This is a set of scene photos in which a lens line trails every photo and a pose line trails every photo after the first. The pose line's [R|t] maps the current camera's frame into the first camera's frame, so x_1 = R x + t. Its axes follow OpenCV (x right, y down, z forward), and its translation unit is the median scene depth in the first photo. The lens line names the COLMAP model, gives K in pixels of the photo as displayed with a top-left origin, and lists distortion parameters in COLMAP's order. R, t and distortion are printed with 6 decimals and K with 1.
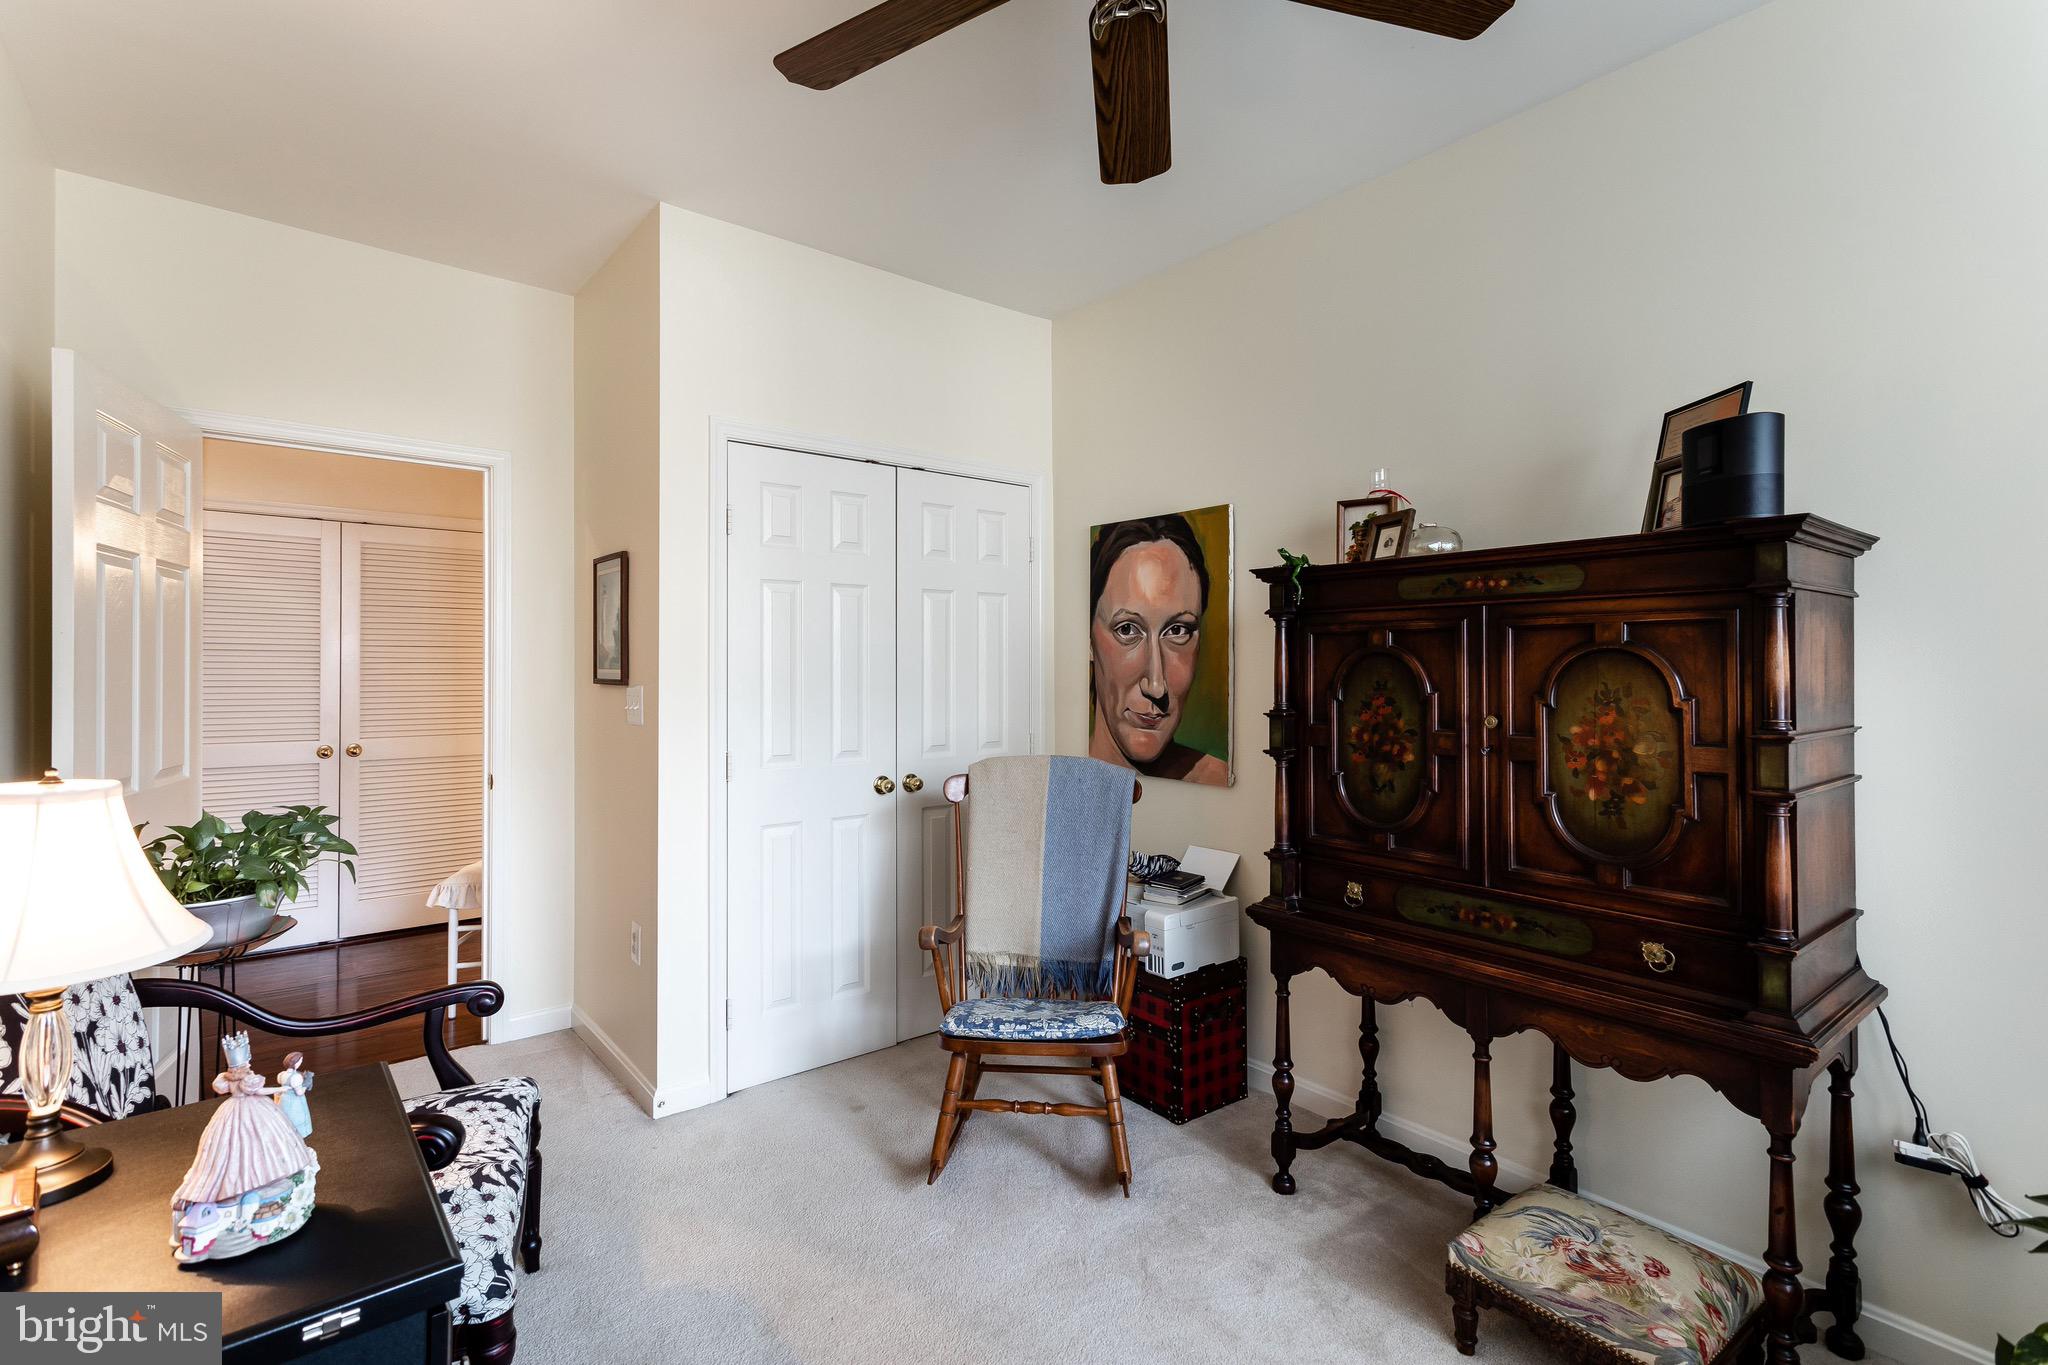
lens RADIAL K [[983.8, 0, 1027.5], [0, 983.8, 669.8], [0, 0, 1]] dist [-0.026414, 0.007402]
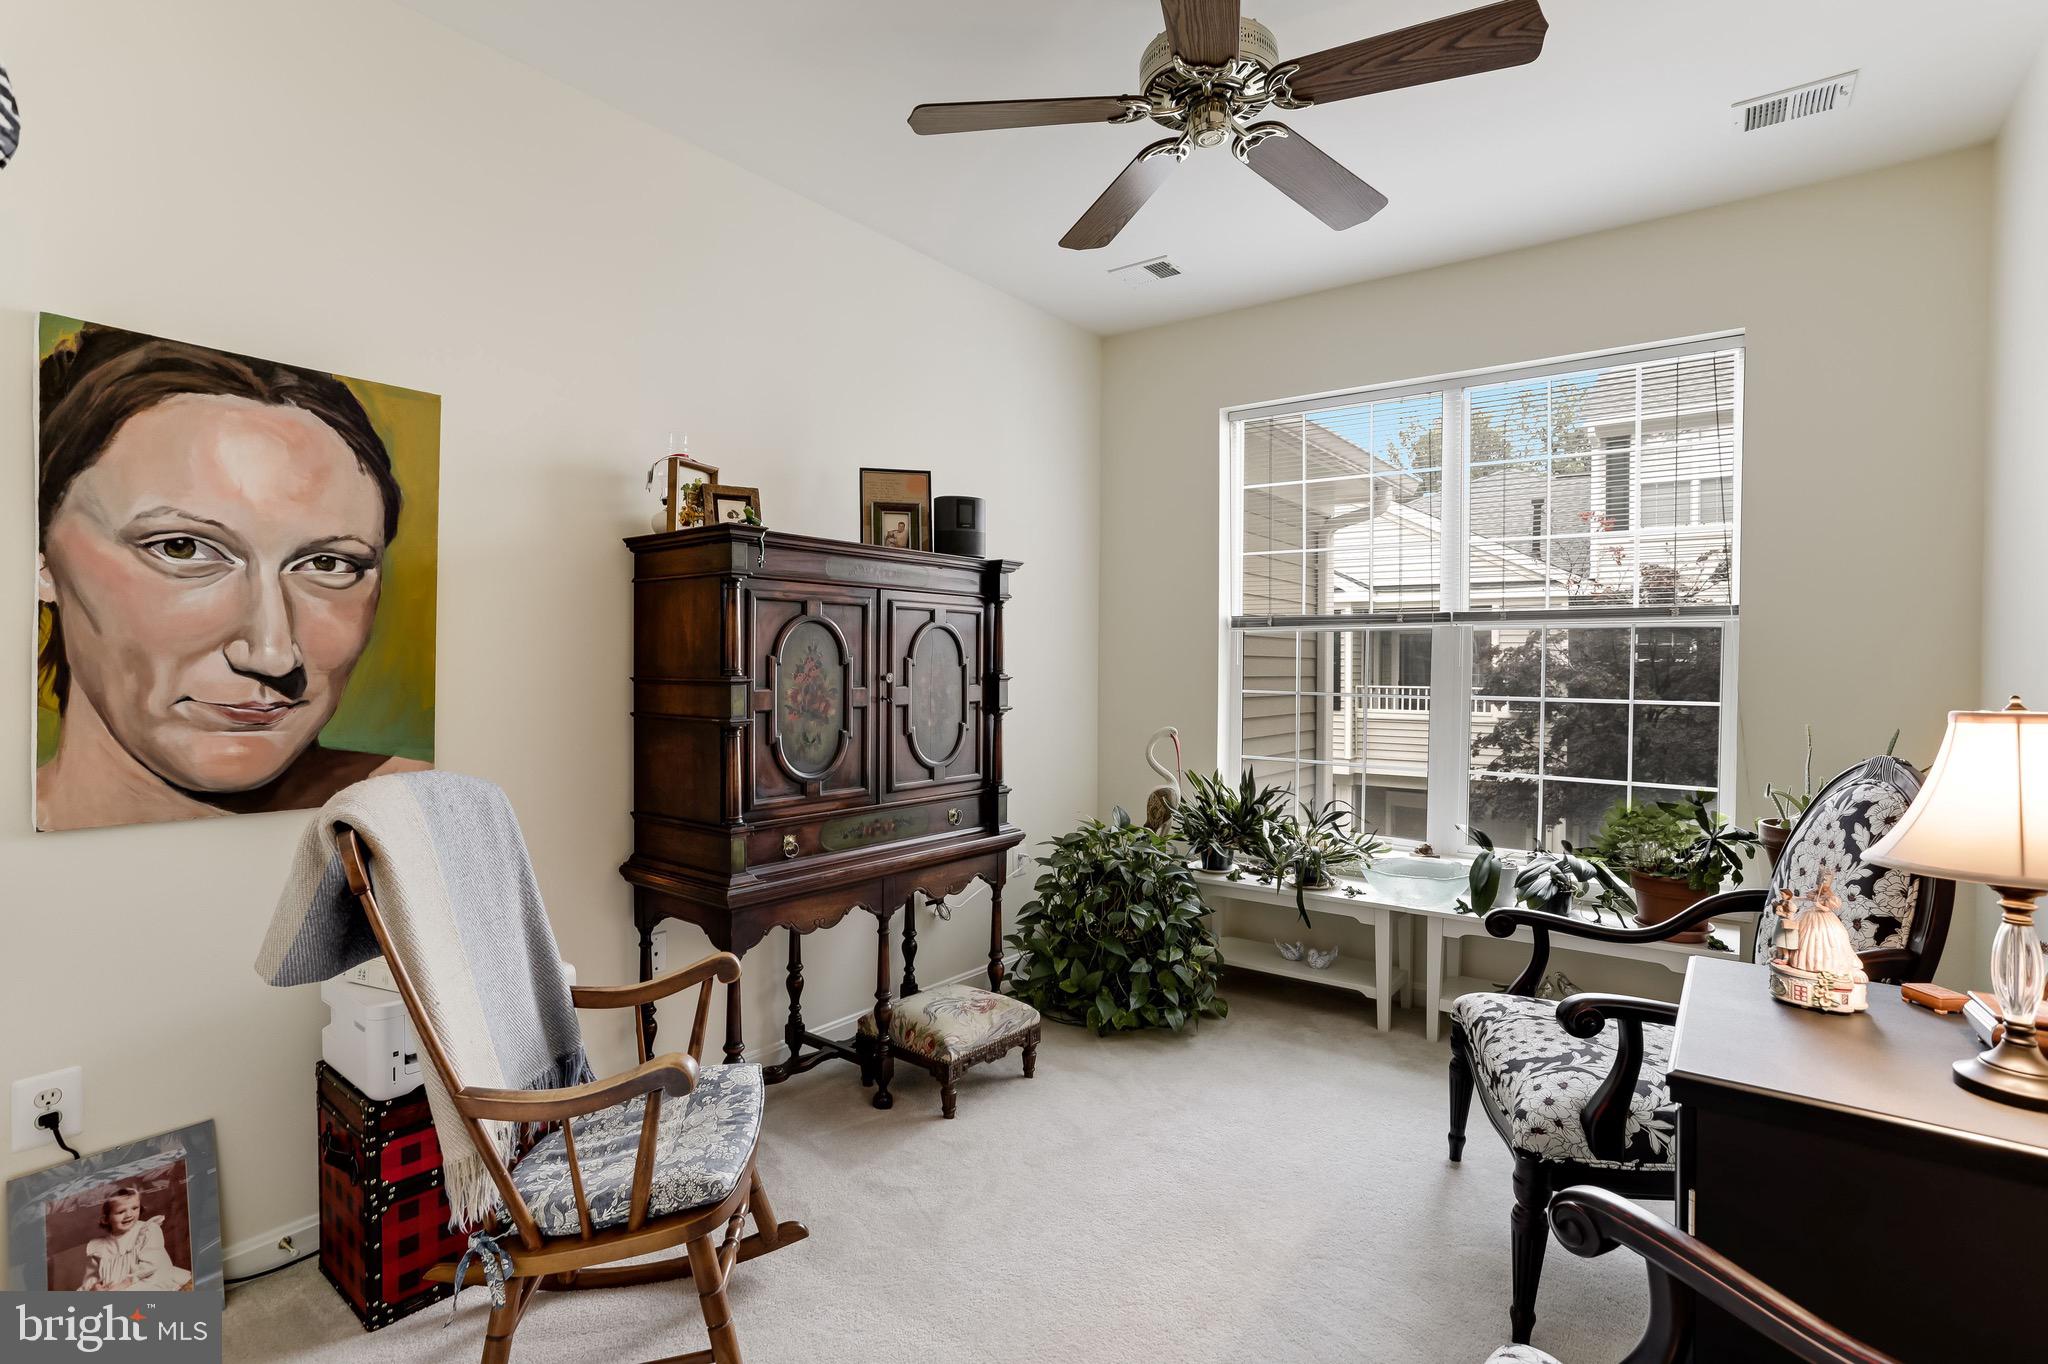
lens RADIAL K [[983.8, 0, 1025.9], [0, 983.8, 679.8], [0, 0, 1]] dist [-0.026414, 0.007402]
pose [[-0.260305, -0.022042, 0.965275, -0.543035], [-0.006835, 0.999756, 0.020986, 0.016214], [-0.965502, -0.001135, -0.260392, 0.724733]]
